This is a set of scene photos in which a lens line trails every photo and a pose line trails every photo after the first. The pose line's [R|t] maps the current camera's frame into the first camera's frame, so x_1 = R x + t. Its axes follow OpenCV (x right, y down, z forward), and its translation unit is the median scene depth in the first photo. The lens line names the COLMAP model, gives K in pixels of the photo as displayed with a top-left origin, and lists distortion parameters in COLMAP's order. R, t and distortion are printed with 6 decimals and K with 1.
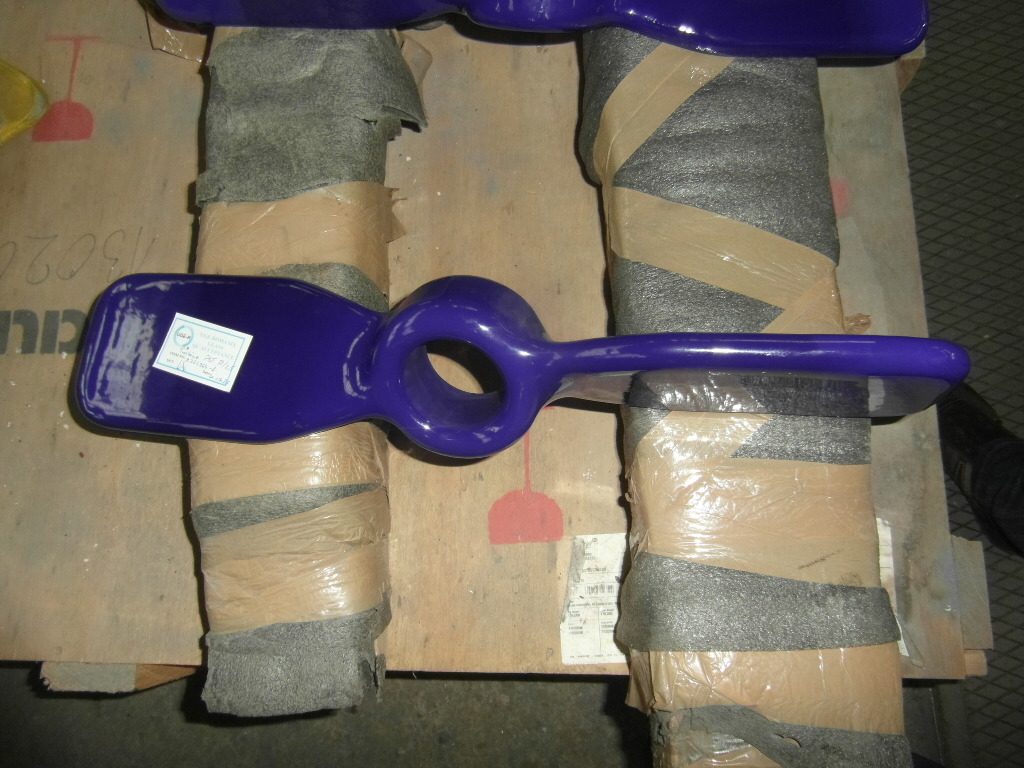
lens RADIAL K [[743.0, 0, 508.7], [0, 743.0, 381.6], [0, 0, 1]] dist [-0.022497, 0.003737]
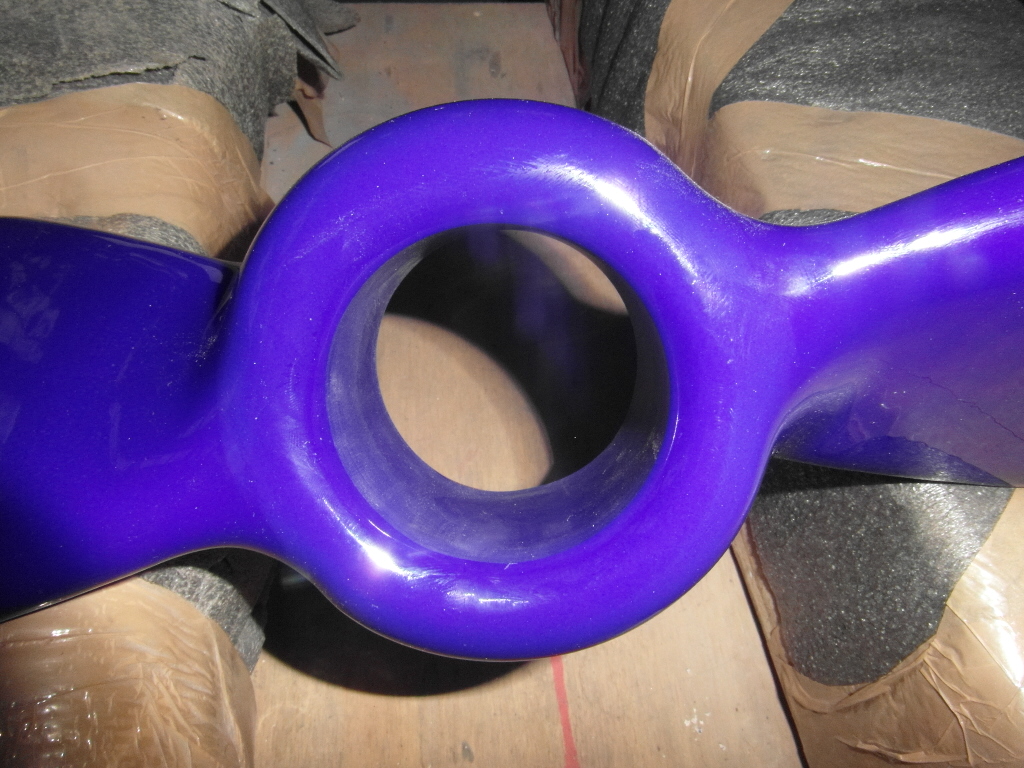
lens RADIAL K [[743.0, 0, 508.7], [0, 743.0, 381.6], [0, 0, 1]] dist [-0.022497, 0.003737]
pose [[0.981003, -0.024557, 0.192434, -0.096367], [0.089874, 0.936614, -0.338641, 0.073871], [-0.171921, 0.349503, 0.921027, 0.524141]]
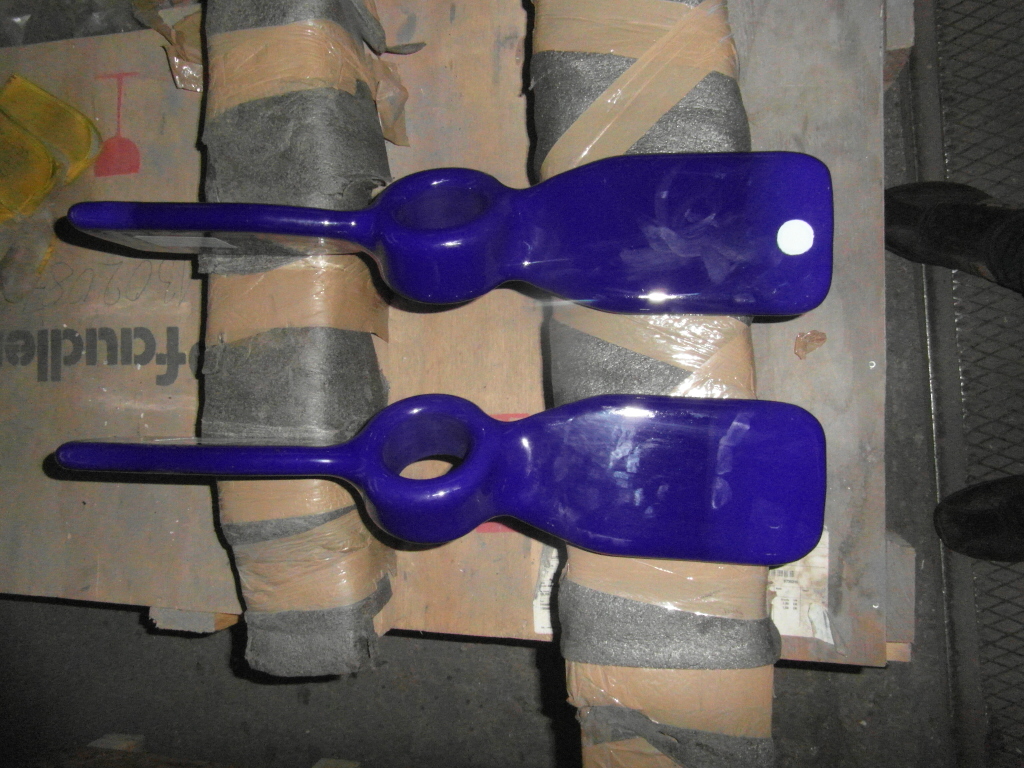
lens RADIAL K [[727.6, 0, 512.0], [0, 727.6, 384.0], [0, 0, 1]] dist [-0.029368, 0.000188]
pose [[0.985940, -0.009185, -0.166845, 0.238478], [0.040679, 0.981642, 0.186343, -0.238883], [0.162071, -0.190511, 0.968214, -0.071090]]
